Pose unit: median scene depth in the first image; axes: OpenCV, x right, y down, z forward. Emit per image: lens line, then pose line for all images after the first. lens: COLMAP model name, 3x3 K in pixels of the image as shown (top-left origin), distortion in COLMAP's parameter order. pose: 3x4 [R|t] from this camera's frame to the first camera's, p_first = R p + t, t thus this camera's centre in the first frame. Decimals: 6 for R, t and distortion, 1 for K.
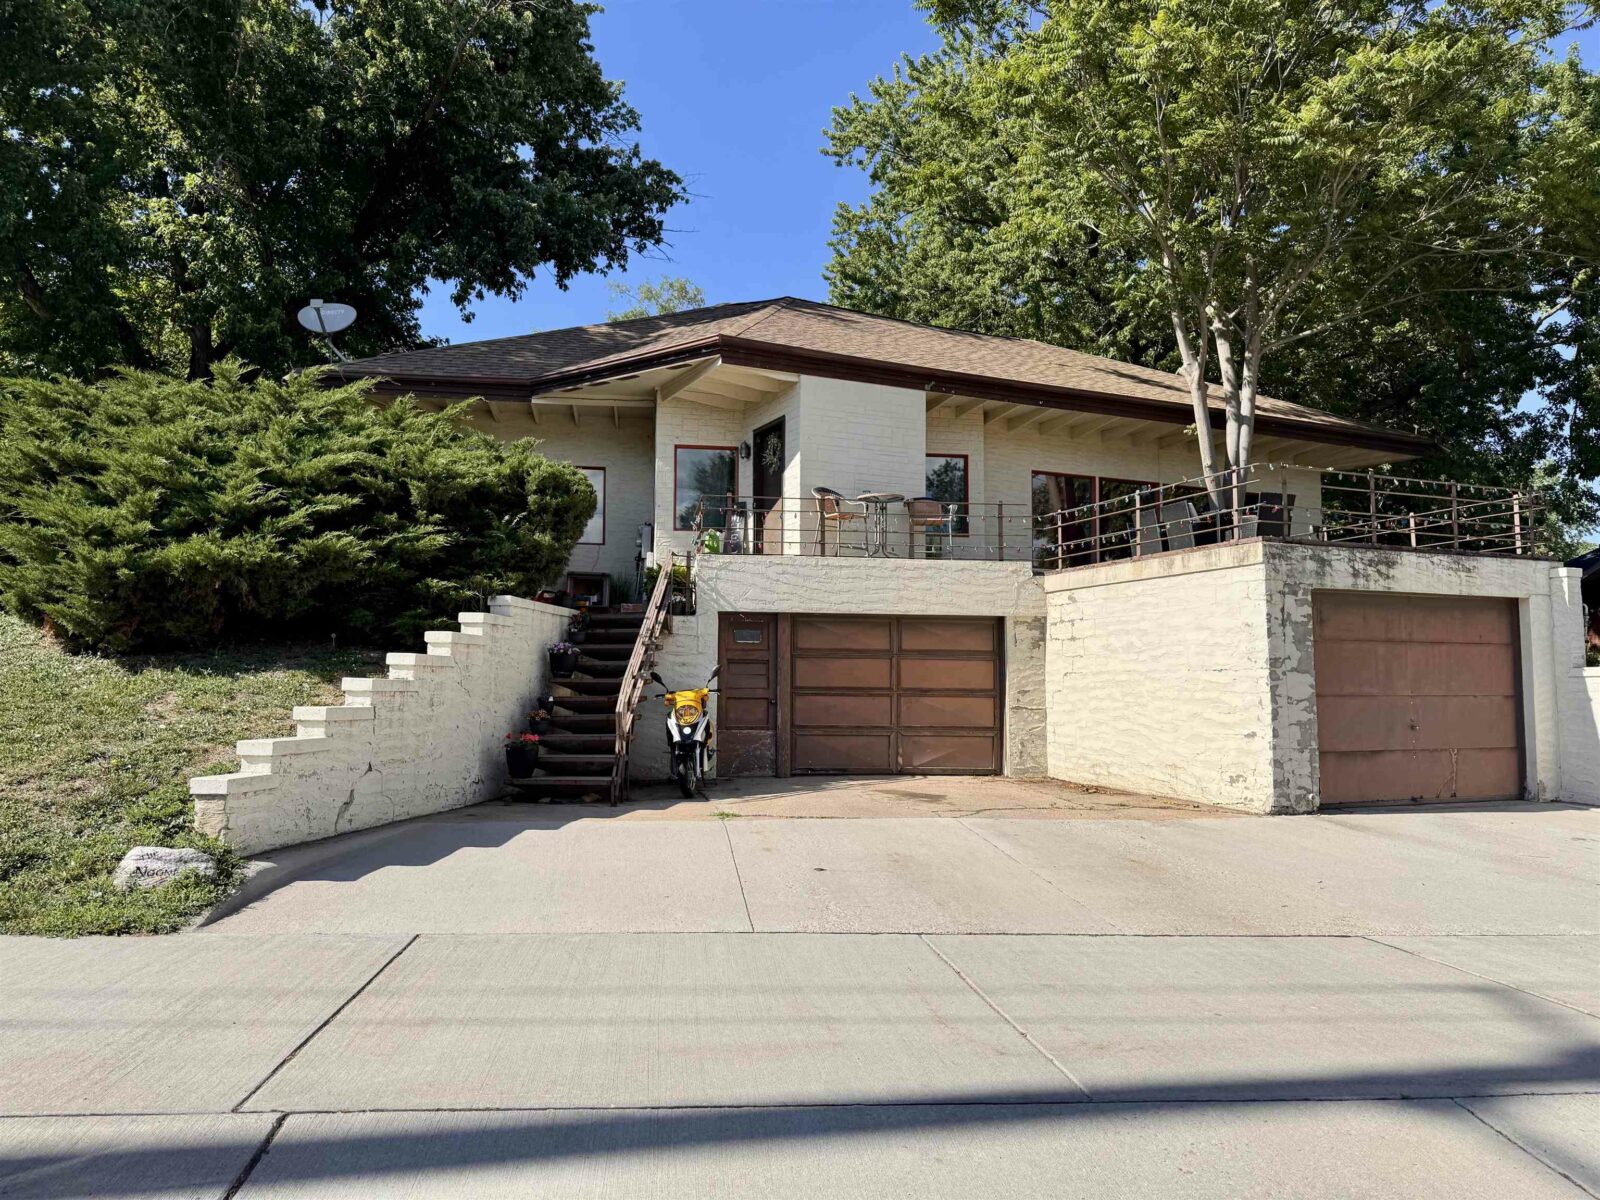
lens RADIAL K [[1109.2, 0, 807.4], [0, 1109.2, 606.5], [0, 0, 1]] dist [0.057408, -0.072203]
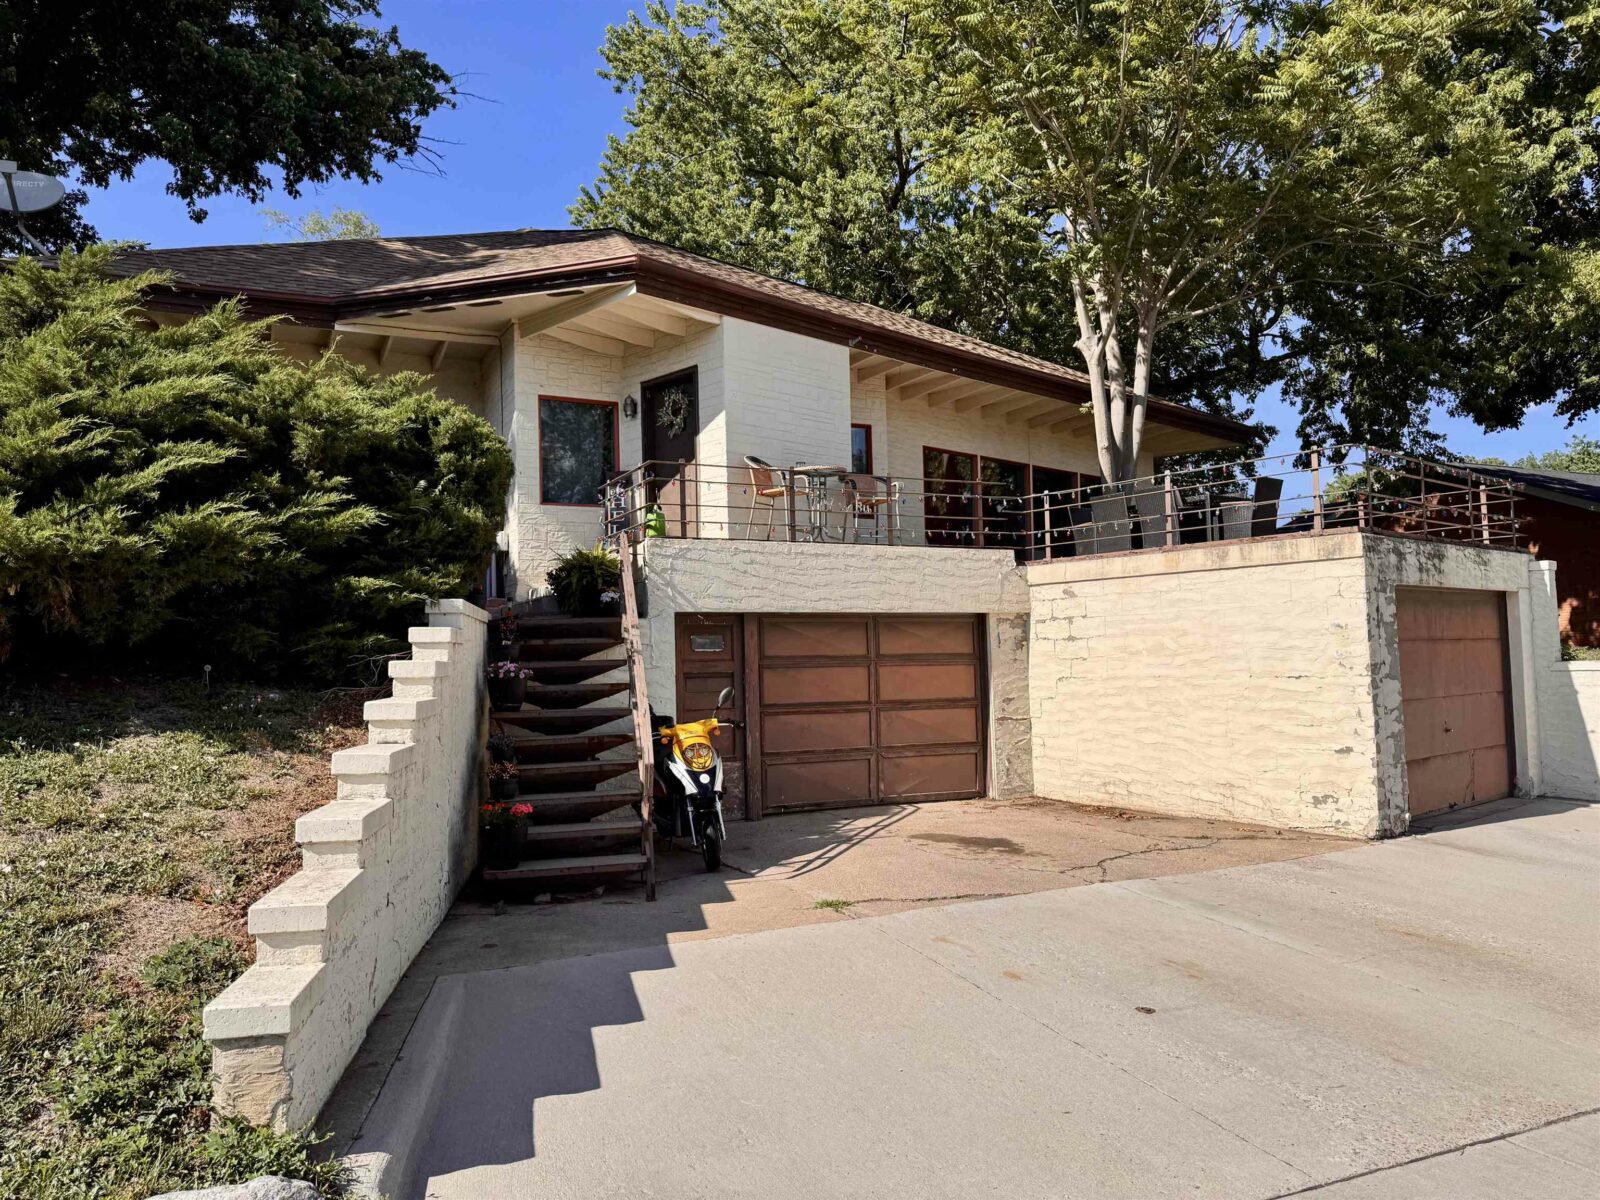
lens RADIAL K [[1109.2, 0, 802.3], [0, 1109.2, 596.0], [0, 0, 1]] dist [0.057408, -0.072203]
pose [[0.951460, -0.006722, 0.307698, -0.229871], [0.002728, 0.999906, 0.013408, -0.016541], [-0.307760, -0.011917, 0.951389, 0.232622]]
